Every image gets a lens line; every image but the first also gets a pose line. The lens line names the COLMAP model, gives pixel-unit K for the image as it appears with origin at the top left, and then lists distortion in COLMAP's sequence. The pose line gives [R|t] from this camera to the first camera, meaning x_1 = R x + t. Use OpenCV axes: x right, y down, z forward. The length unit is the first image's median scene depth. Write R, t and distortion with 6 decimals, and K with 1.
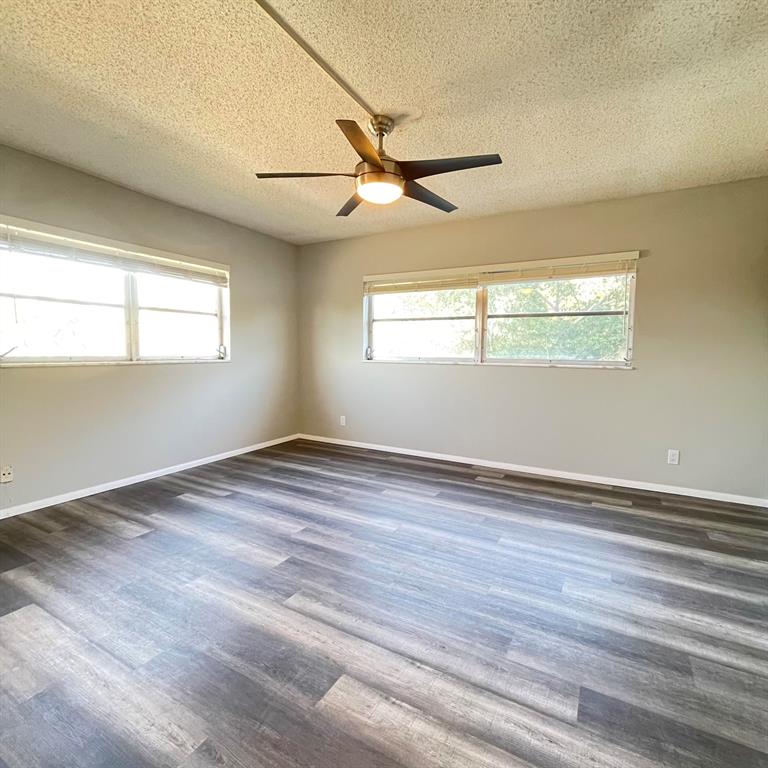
lens RADIAL K [[418.6, 0, 385.3], [0, 418.6, 387.0], [0, 0, 1]] dist [0.006013, 0.001674]
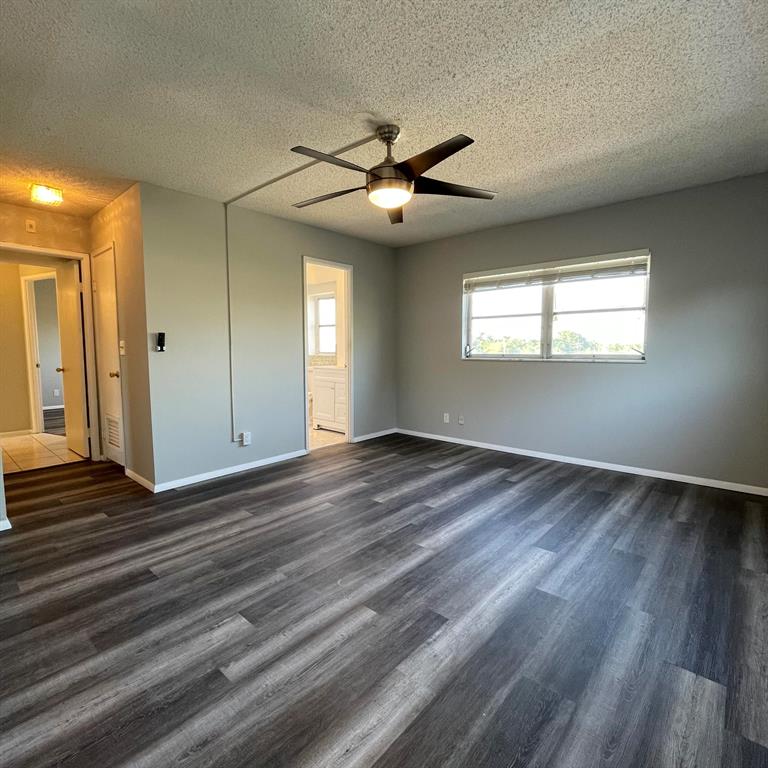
lens RADIAL K [[411.1, 0, 387.7], [0, 411.1, 384.5], [0, 0, 1]] dist [-0.004446, 0.001121]
pose [[-0.215221, 0.078386, -0.973414, 0.818738], [-0.084795, 0.991509, 0.098591, -0.081266], [0.972877, 0.103760, -0.206747, 1.007047]]
